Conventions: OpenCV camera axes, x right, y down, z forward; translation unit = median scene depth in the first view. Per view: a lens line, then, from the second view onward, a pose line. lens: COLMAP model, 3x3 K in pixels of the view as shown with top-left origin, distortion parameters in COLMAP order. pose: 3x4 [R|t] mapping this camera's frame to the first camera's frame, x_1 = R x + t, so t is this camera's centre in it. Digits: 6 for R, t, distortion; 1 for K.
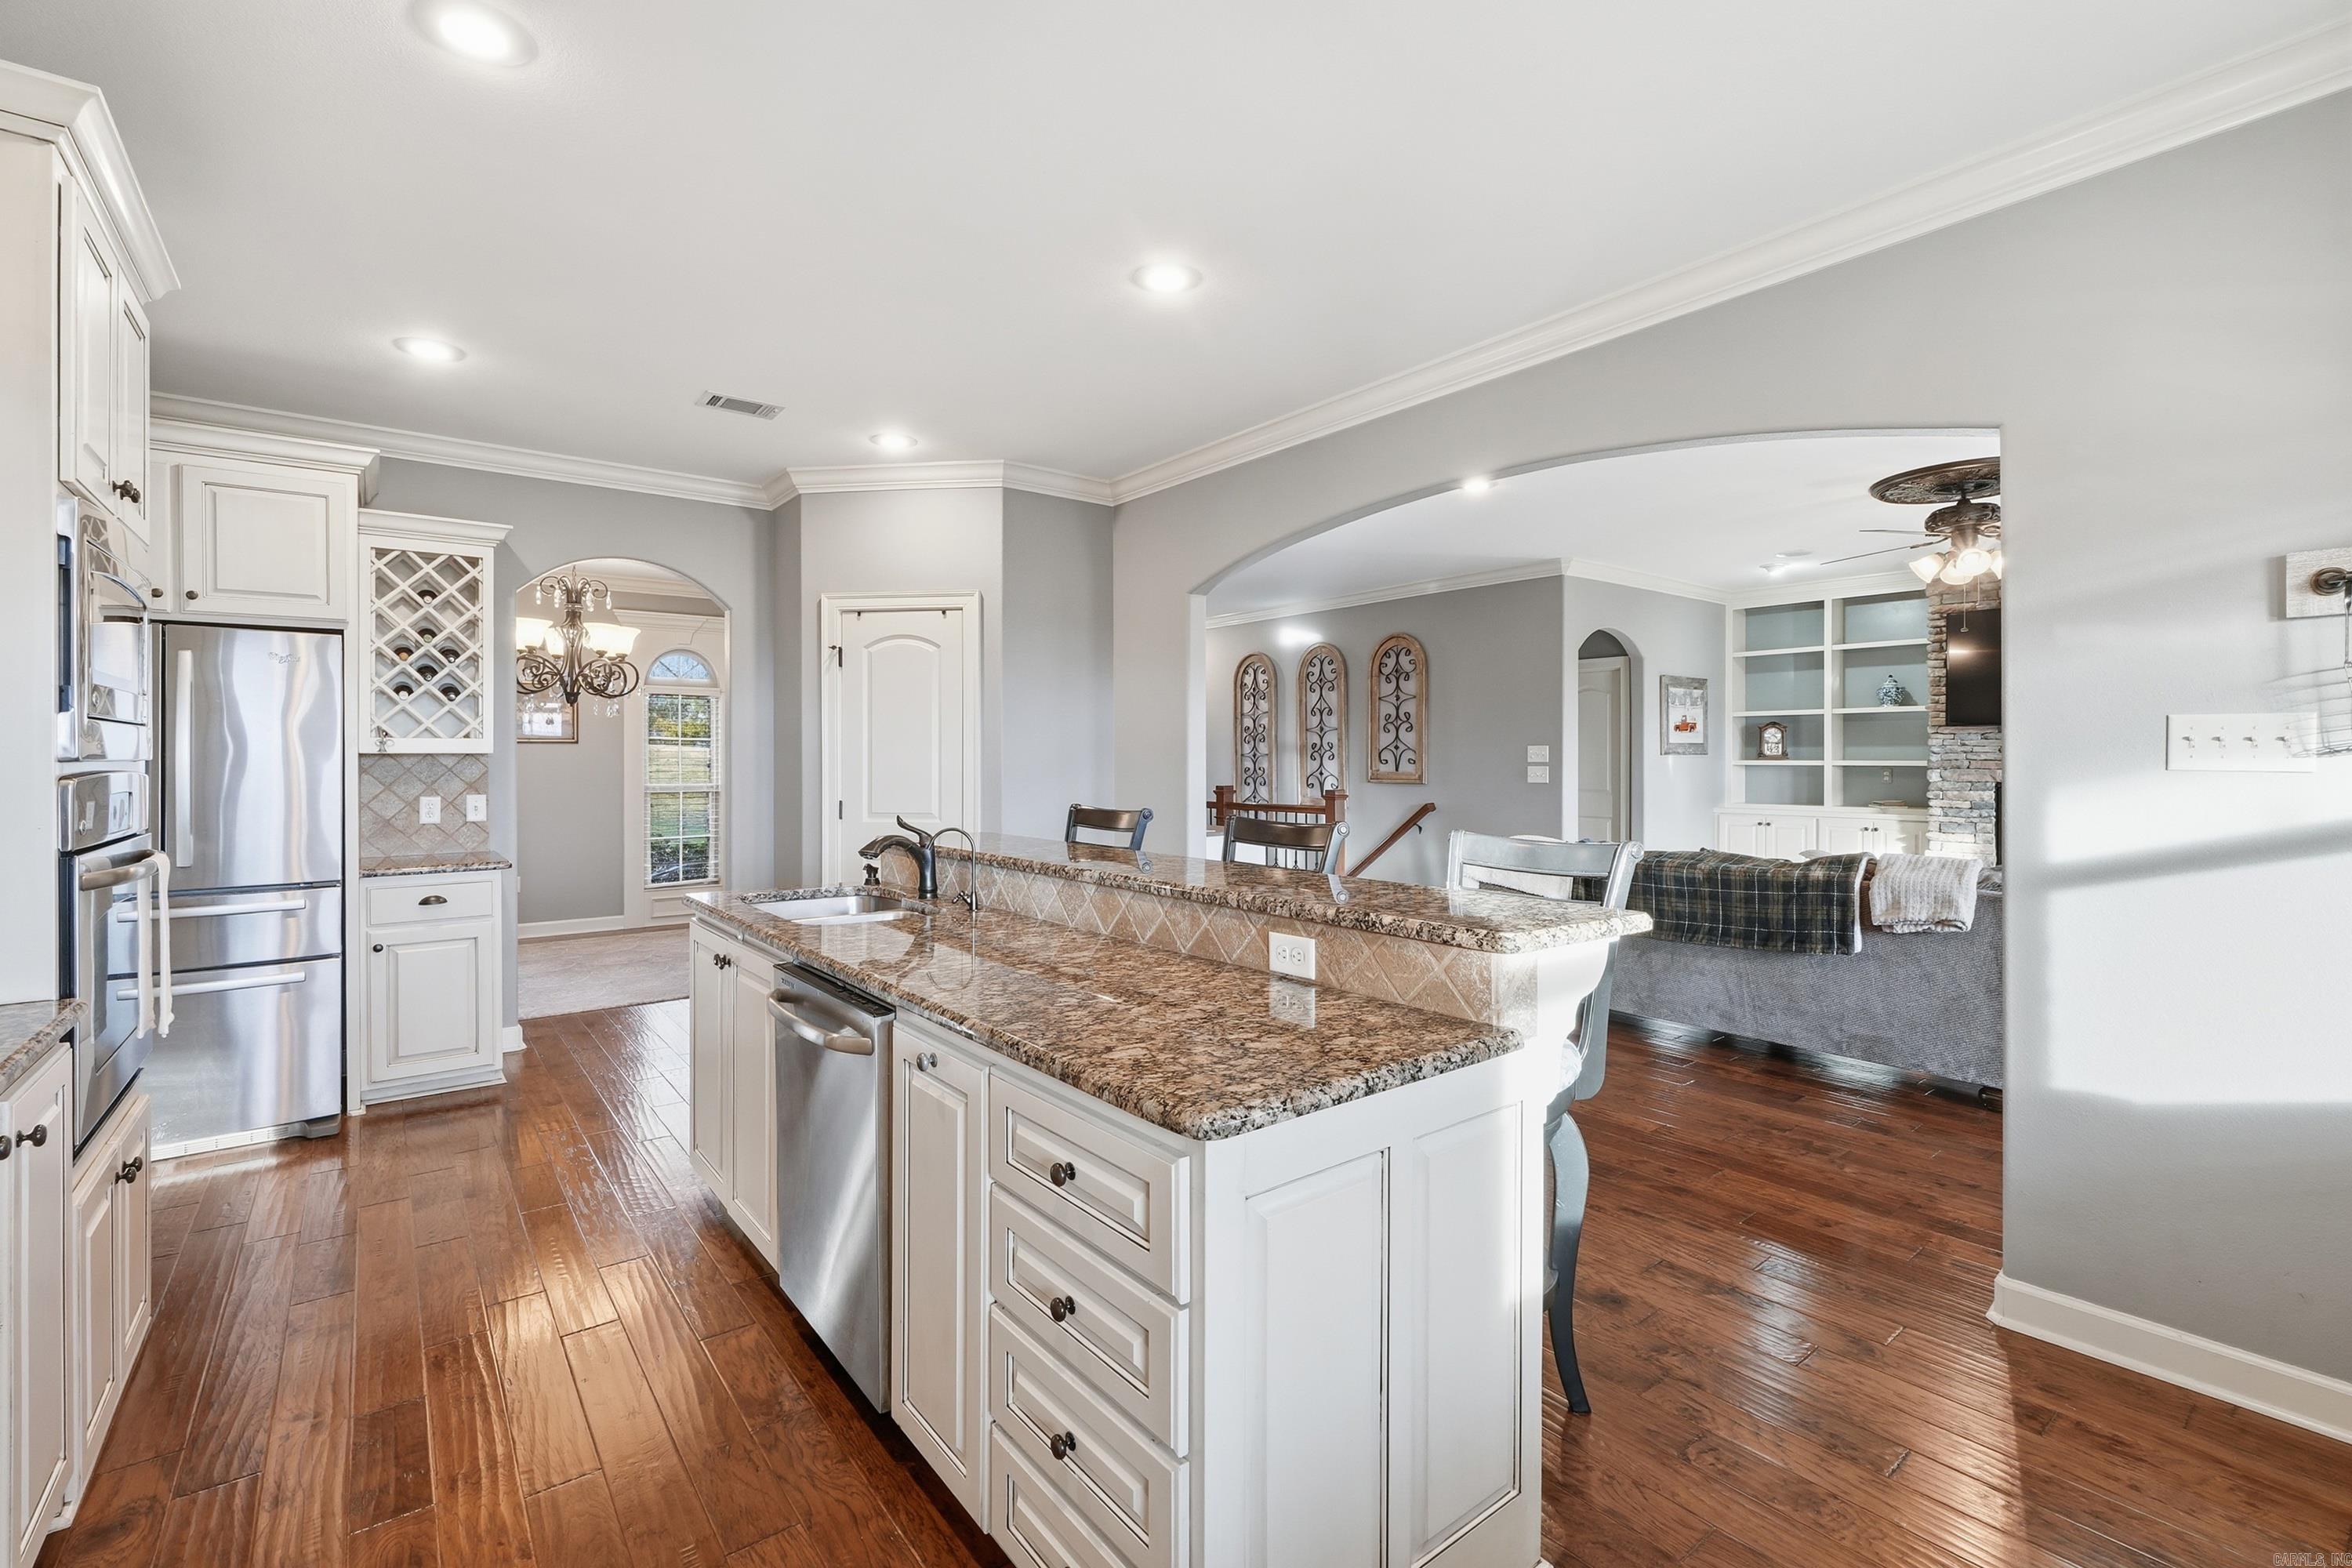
lens RADIAL K [[1027.5, 0, 1179.6], [0, 1027.5, 768.1], [0, 0, 1]] dist [-0.002023, 0.000094]
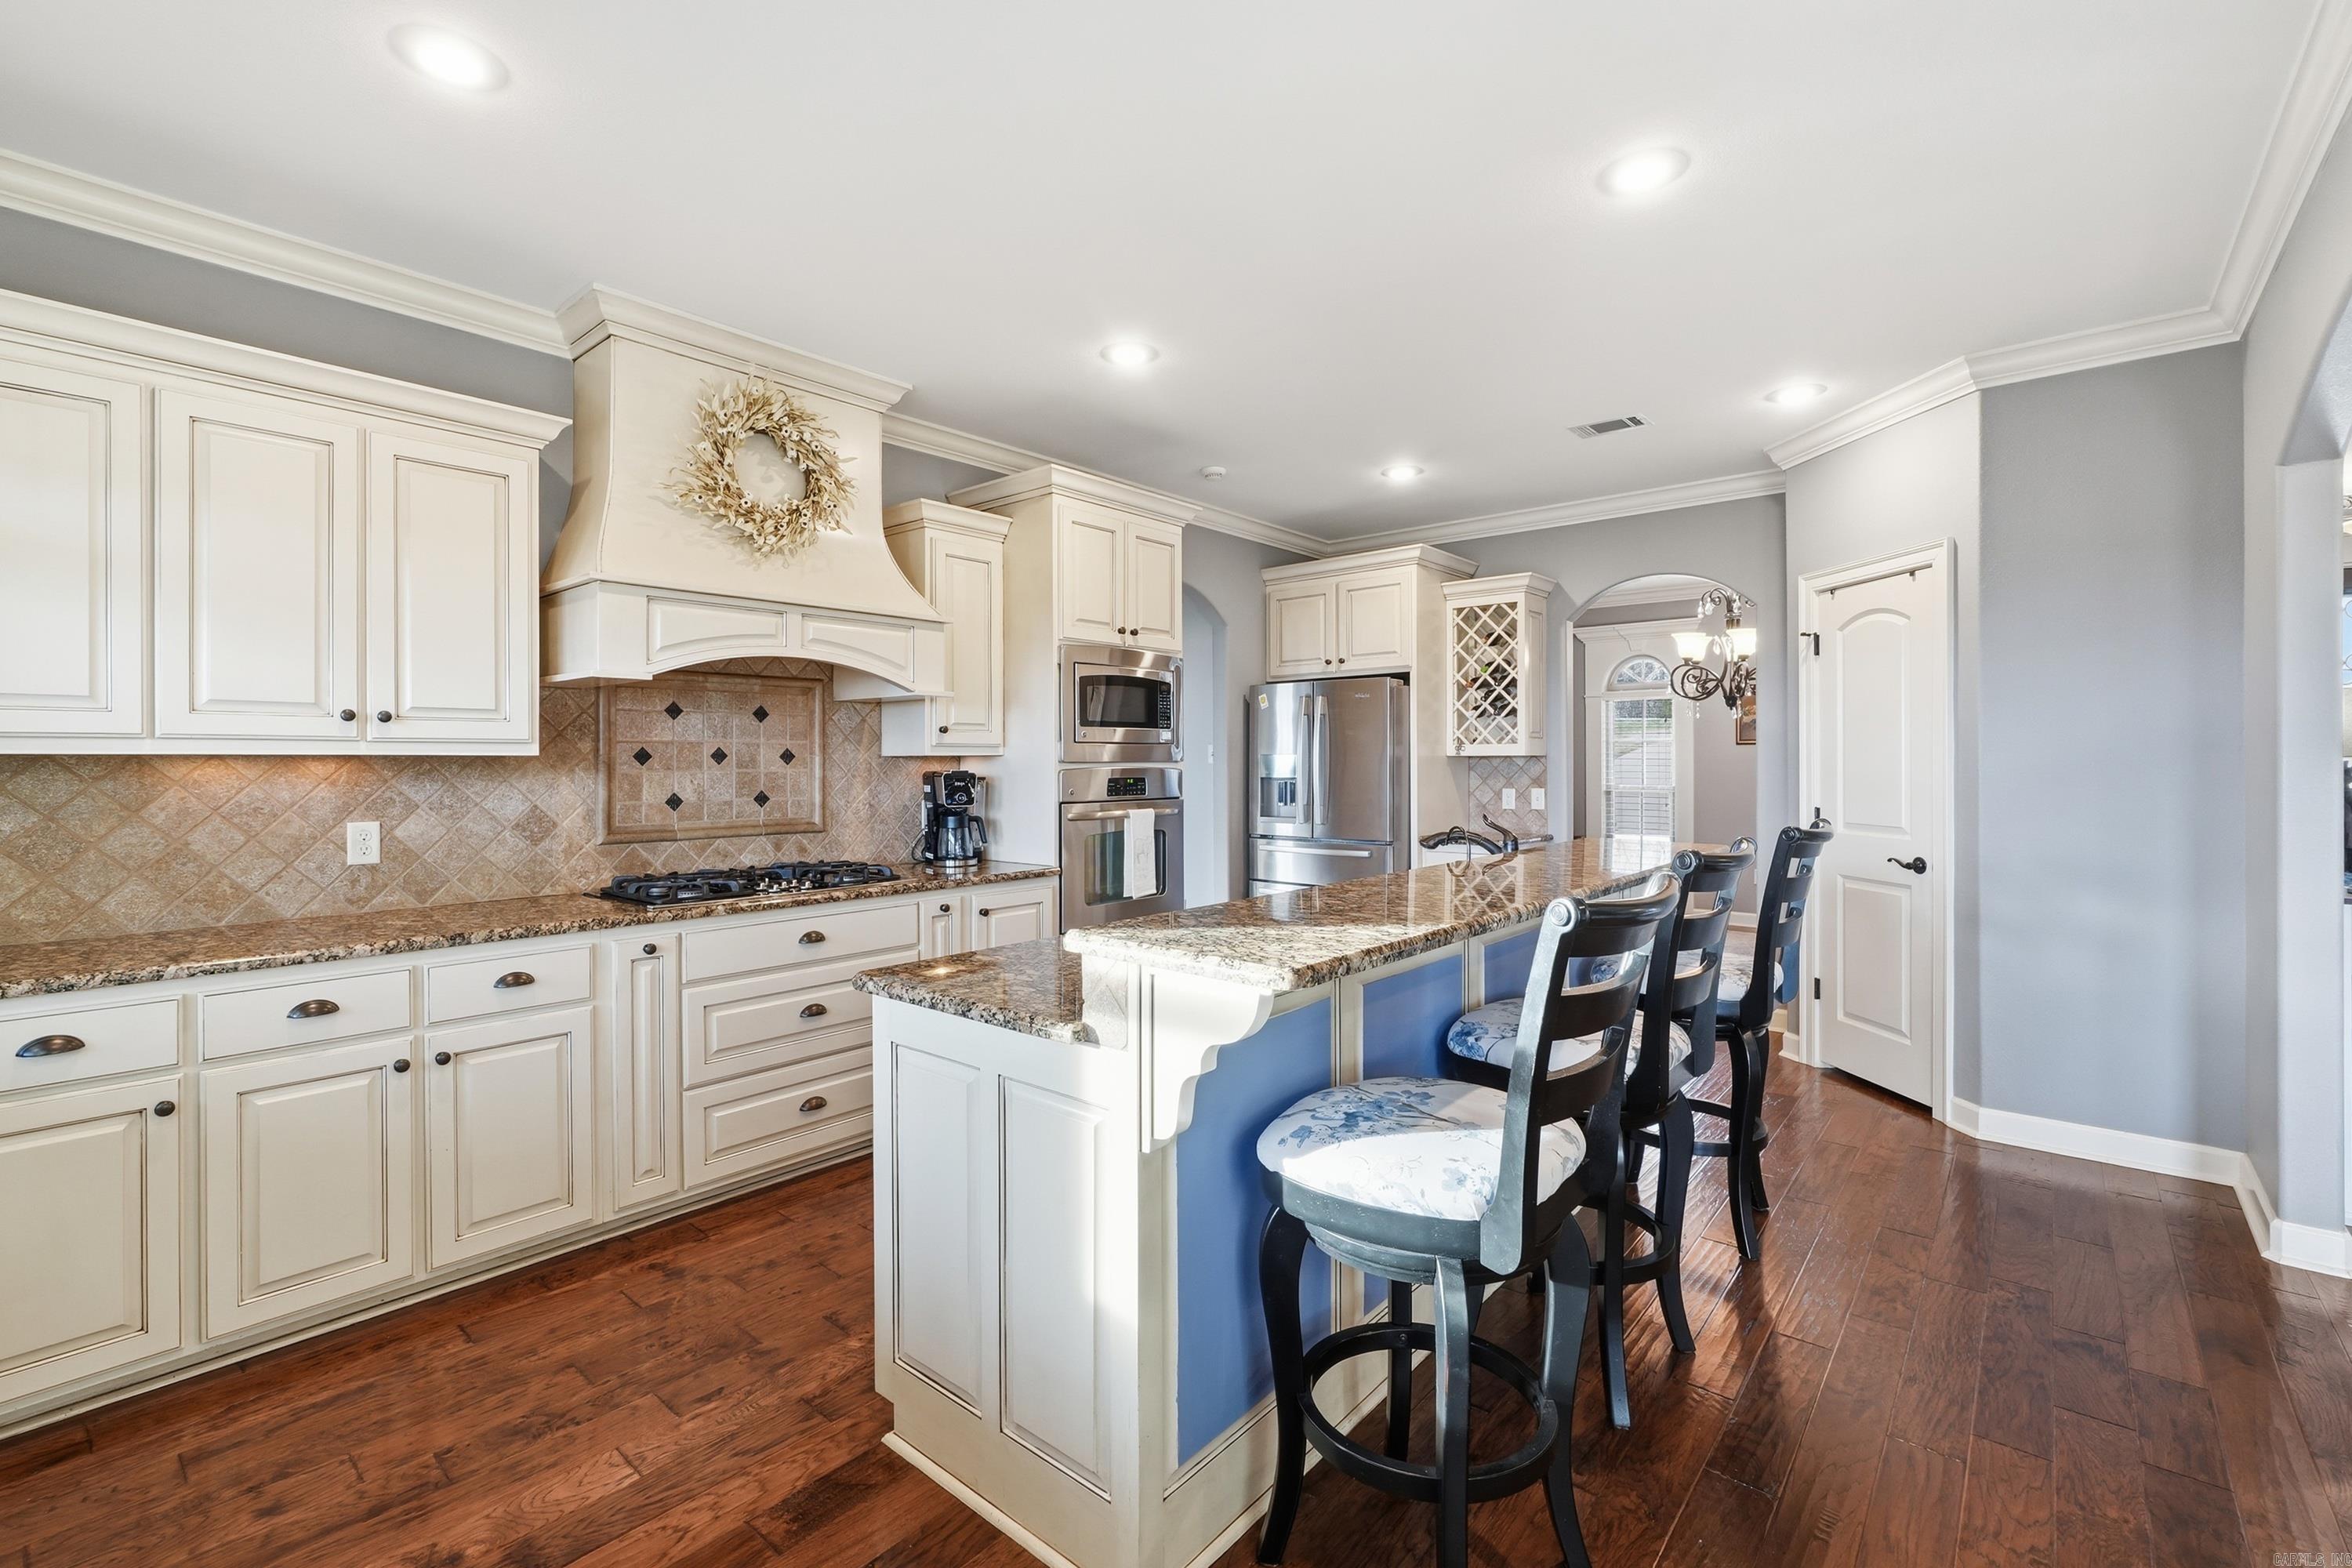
lens RADIAL K [[1042.5, 0, 1166.4], [0, 1042.5, 764.6], [0, 0, 1]] dist [-0.001071, 0.000467]
pose [[0.193646, 0.004633, -0.981060, 0.300238], [-0.007635, 0.999966, 0.003215, -0.002448], [0.981042, 0.006868, 0.193675, 0.193971]]
